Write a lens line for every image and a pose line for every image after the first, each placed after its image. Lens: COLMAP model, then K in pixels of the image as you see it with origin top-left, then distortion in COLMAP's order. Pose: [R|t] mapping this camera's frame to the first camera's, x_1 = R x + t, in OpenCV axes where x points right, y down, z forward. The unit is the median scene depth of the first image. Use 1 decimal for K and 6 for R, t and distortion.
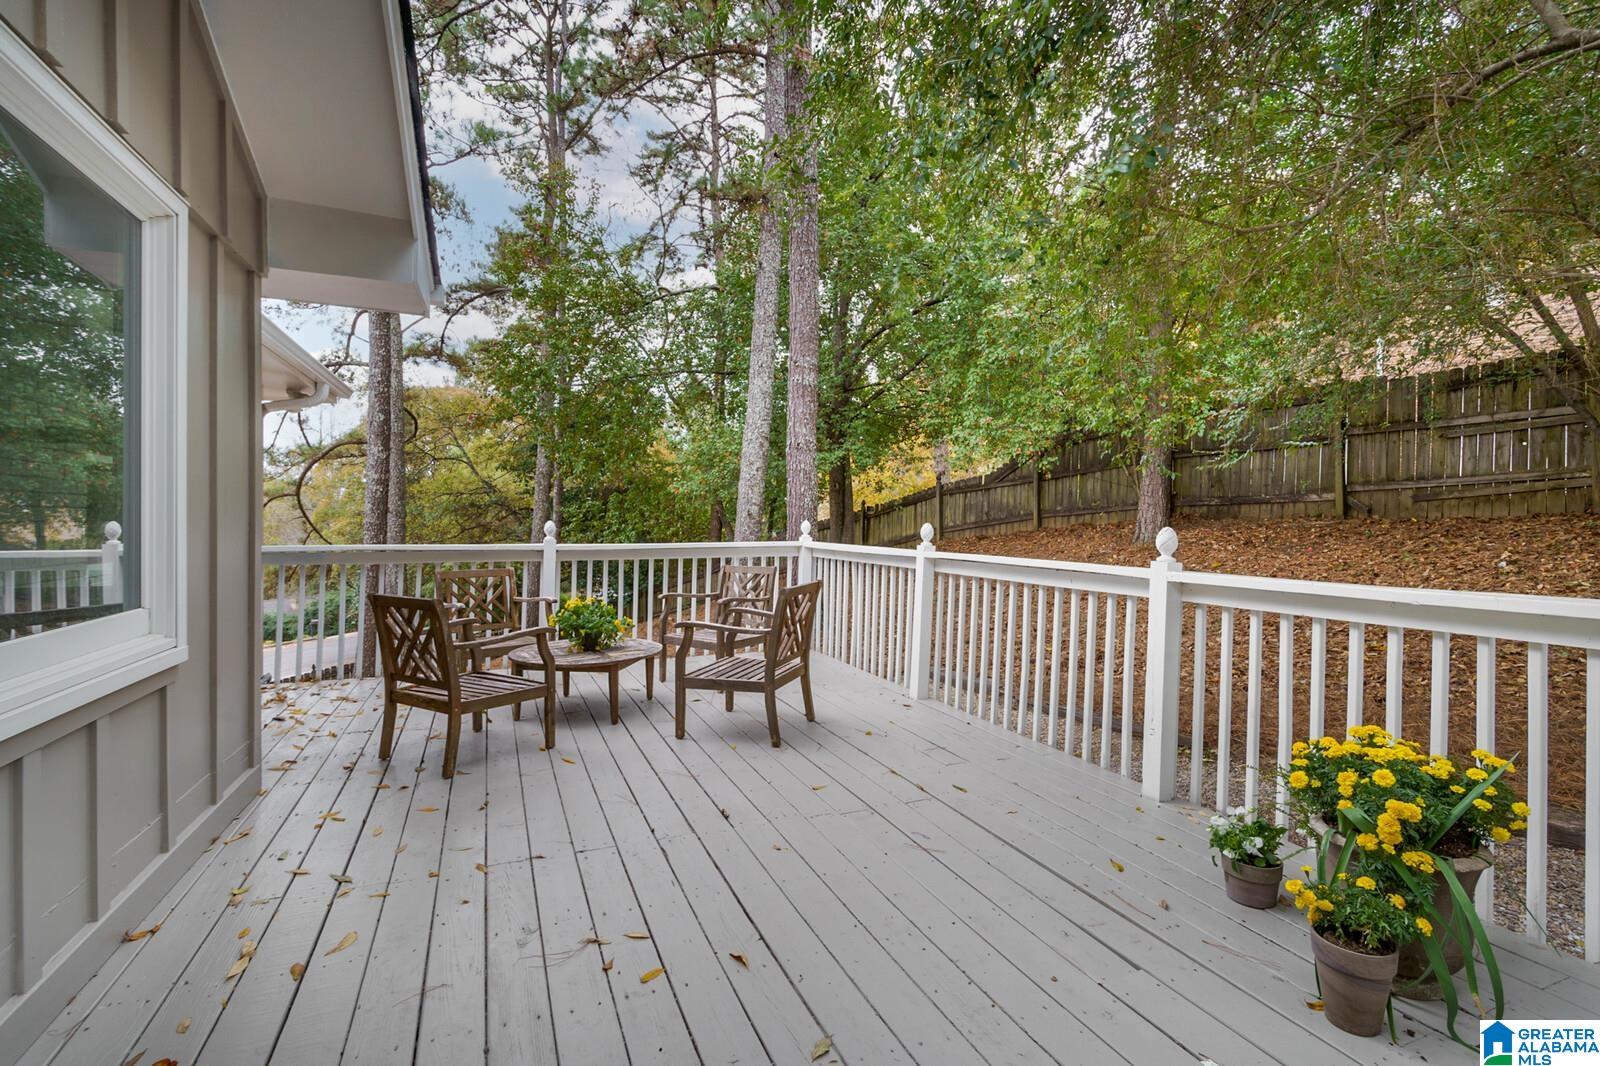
lens RADIAL K [[763.9, 0, 802.4], [0, 763.9, 529.3], [0, 0, 1]] dist [-0.001621, -0.000097]
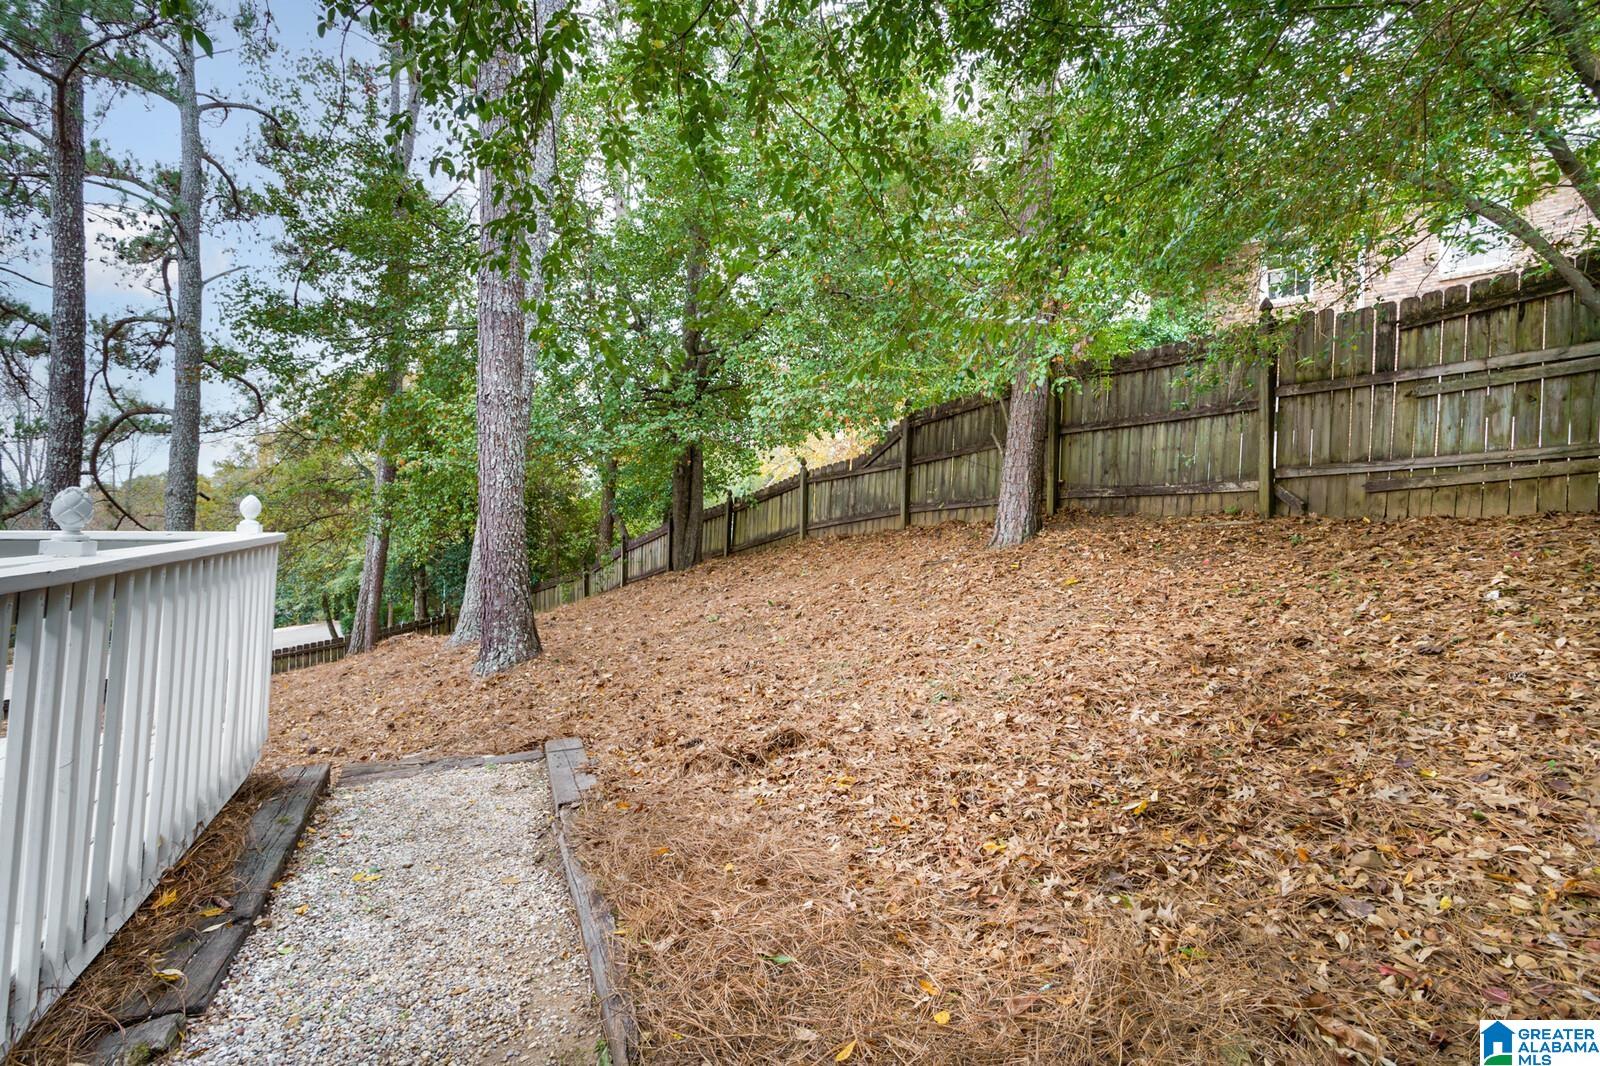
lens RADIAL K [[763.9, 0, 798.1], [0, 763.9, 528.3], [0, 0, 1]] dist [-0.001621, -0.000097]
pose [[0.999808, 0.018190, -0.007233, 0.314158], [-0.018191, 0.999835, 0.000047, 0.004195], [0.007233, 0.000085, 0.999974, 0.332878]]
